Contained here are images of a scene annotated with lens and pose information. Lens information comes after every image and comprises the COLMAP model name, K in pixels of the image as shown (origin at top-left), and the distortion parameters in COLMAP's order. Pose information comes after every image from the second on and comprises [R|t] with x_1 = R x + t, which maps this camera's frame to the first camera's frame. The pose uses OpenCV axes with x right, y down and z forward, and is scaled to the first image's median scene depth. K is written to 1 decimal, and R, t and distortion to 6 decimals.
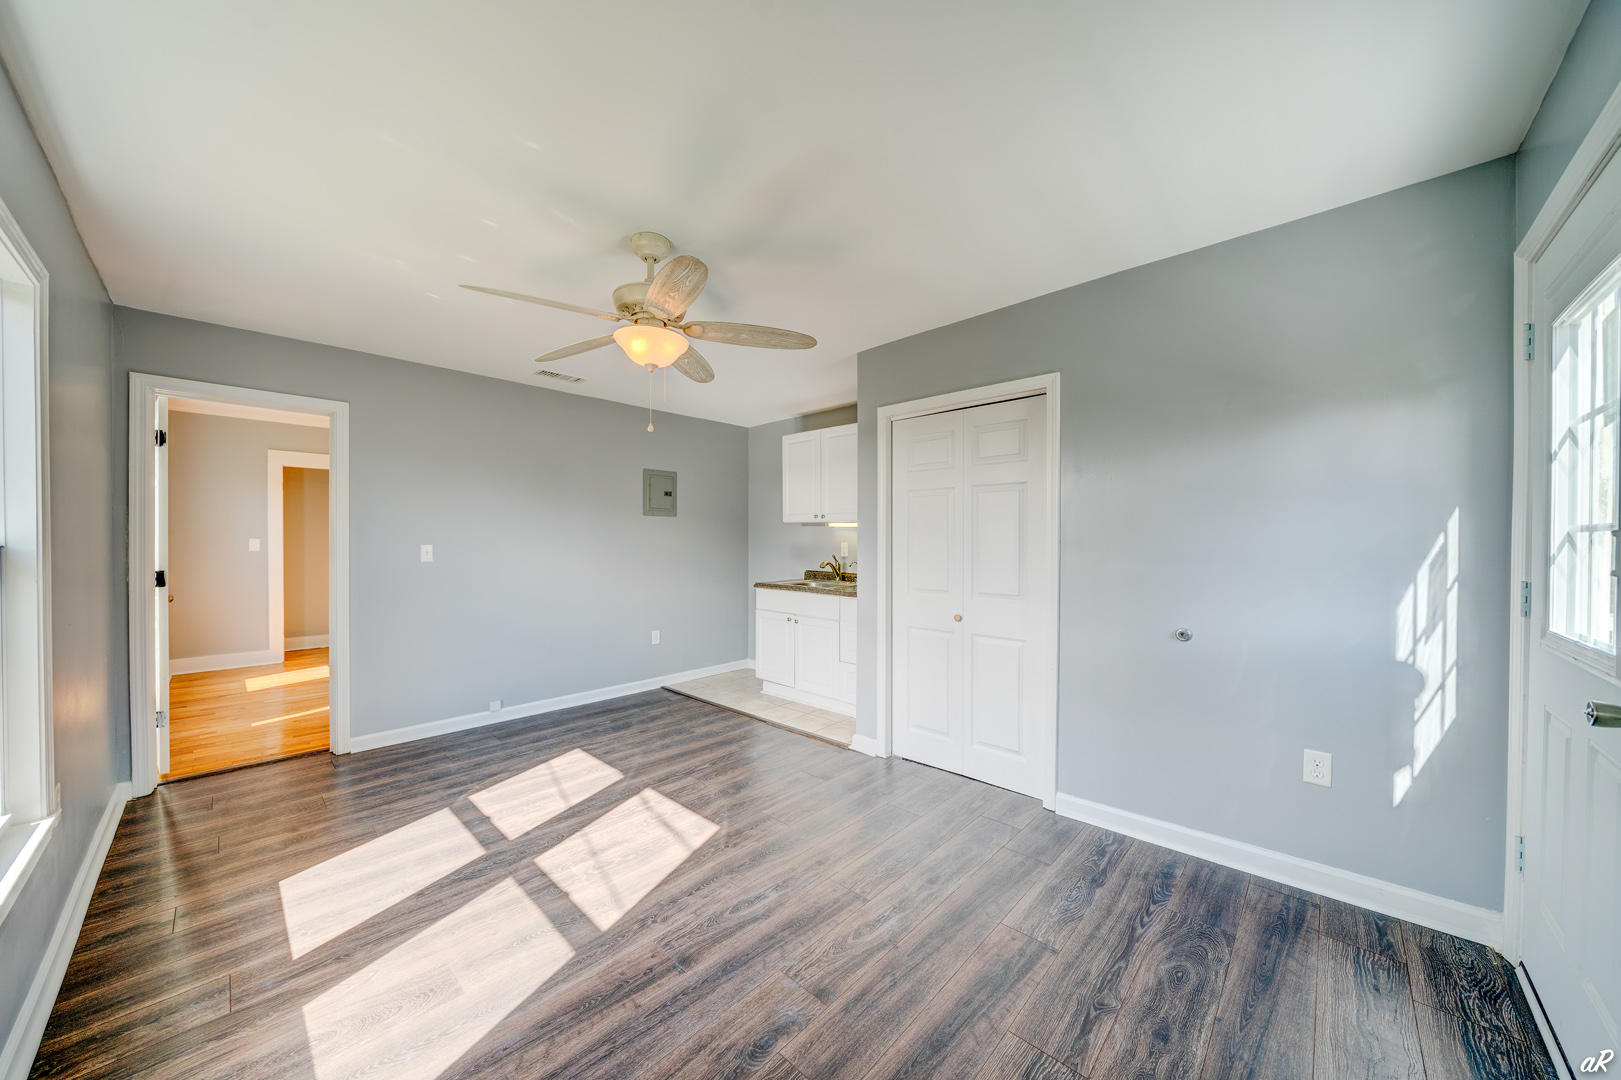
lens RADIAL K [[566.0, 0, 810.1], [0, 566.0, 539.6], [0, 0, 1]] dist [-0.000321, -0.000063]
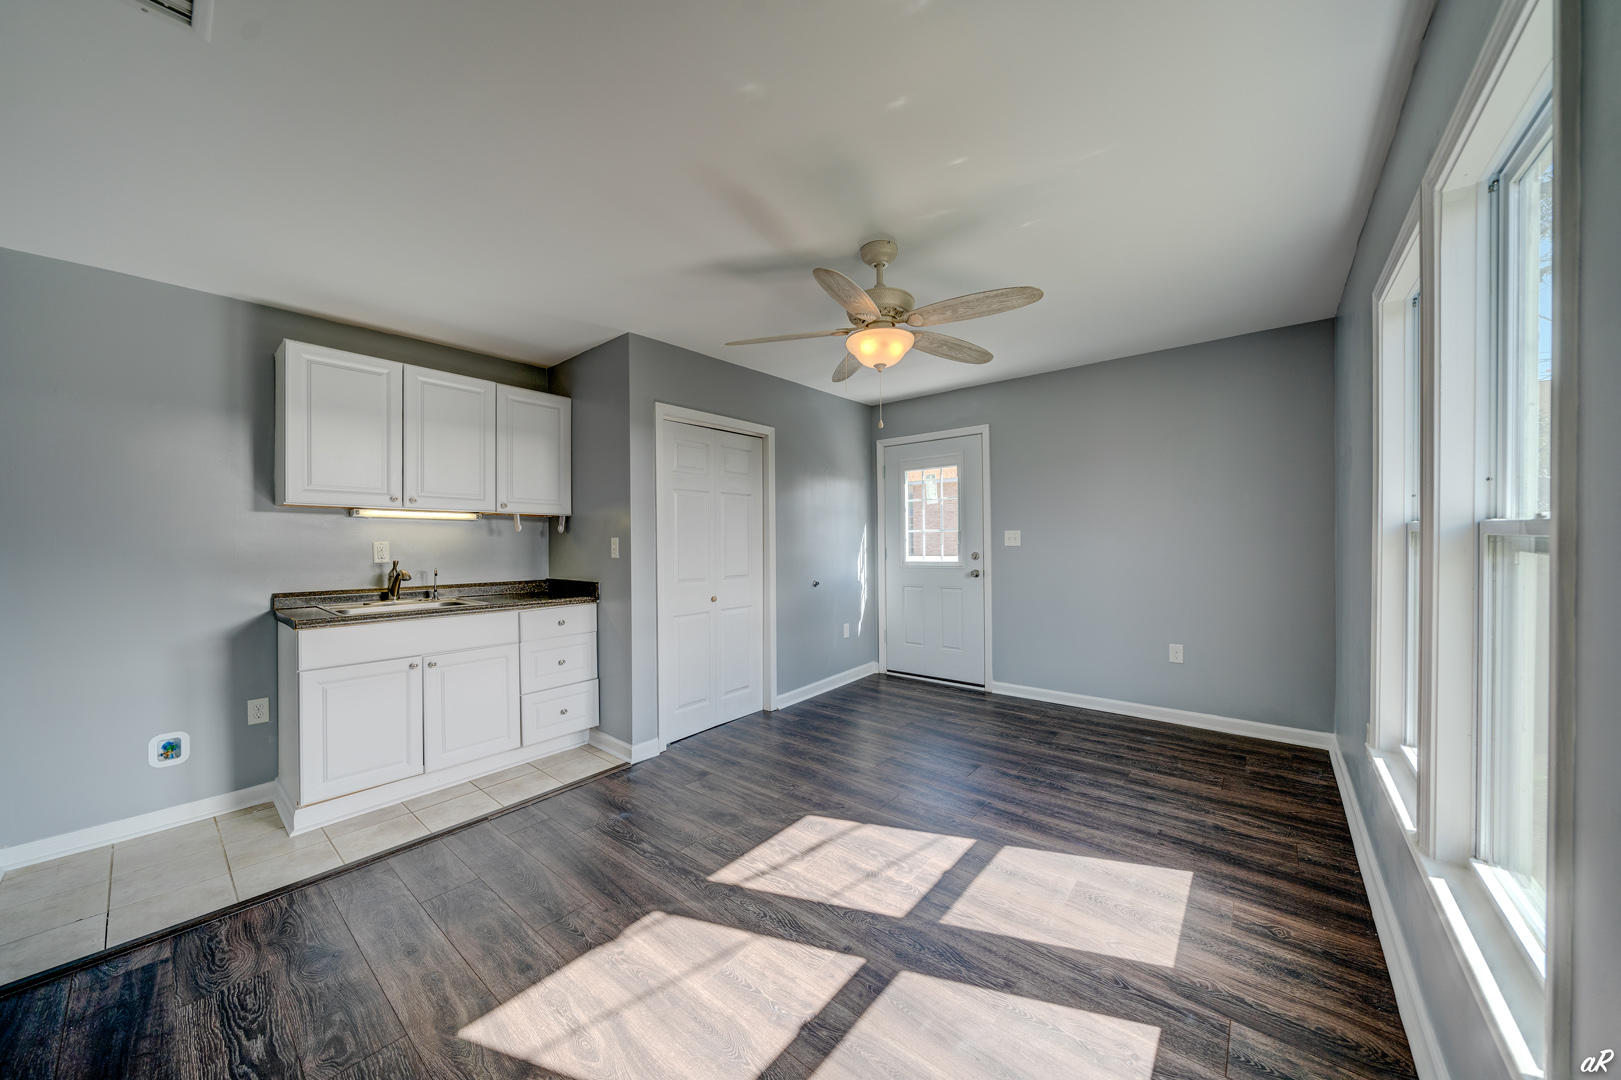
lens RADIAL K [[554.2, 0, 803.5], [0, 554.2, 545.0], [0, 0, 1]] dist [-0.005796, 0.000055]
pose [[-0.063198, -0.008294, 0.997967, -1.359775], [0.010437, 0.999905, 0.008971, 0.019160], [-0.997946, 0.010983, -0.063105, 1.267186]]
